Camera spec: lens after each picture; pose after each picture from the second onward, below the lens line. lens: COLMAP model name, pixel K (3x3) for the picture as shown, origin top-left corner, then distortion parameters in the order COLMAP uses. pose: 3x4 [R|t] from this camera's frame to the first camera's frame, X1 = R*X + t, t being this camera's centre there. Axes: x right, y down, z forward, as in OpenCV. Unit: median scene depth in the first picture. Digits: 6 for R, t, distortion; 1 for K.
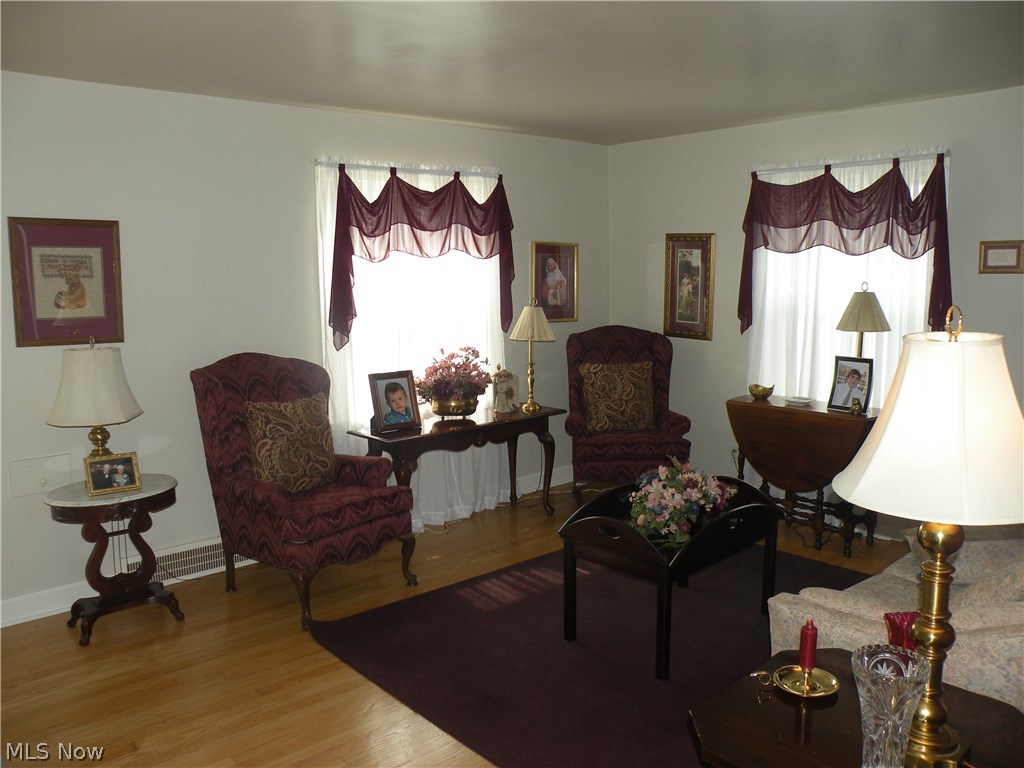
lens RADIAL K [[809.2, 0, 512.0], [0, 809.2, 384.0], [0, 0, 1]] dist [-0.166287, 0.146687]
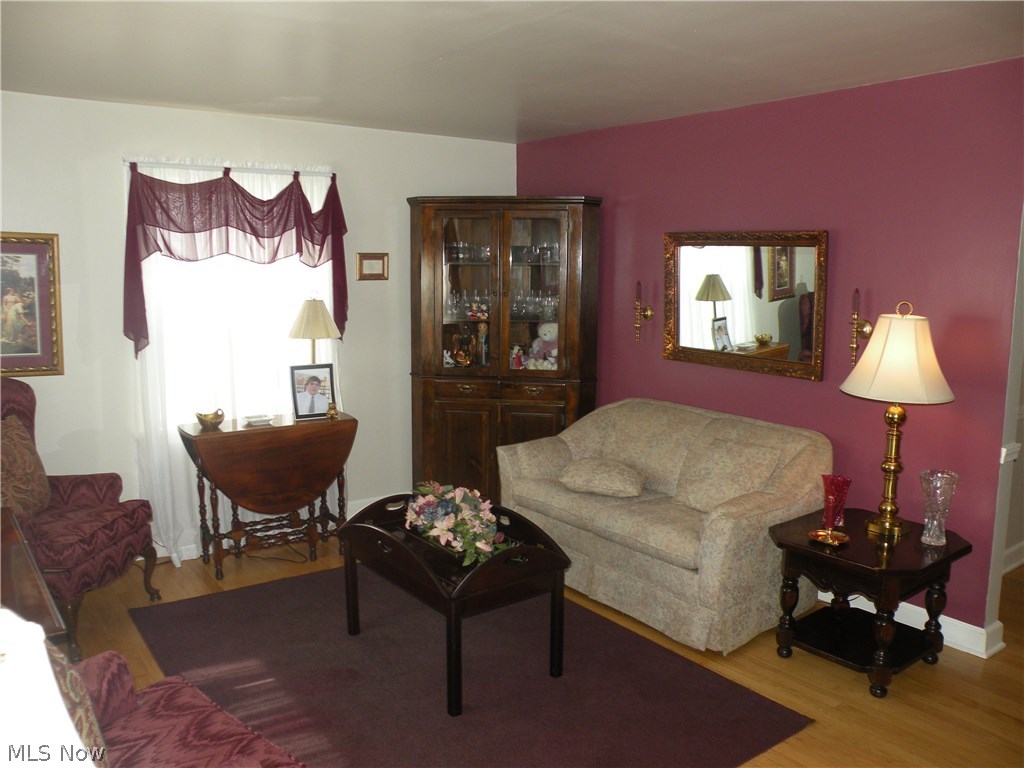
lens RADIAL K [[848.0, 0, 511.5], [0, 848.0, 355.6], [0, 0, 1]] dist [0.012168, 0.001959]
pose [[0.104213, -0.104198, 0.989082, -0.622599], [0.137191, 0.986496, 0.089470, -0.107342], [-0.985047, 0.126369, 0.117100, 0.604408]]
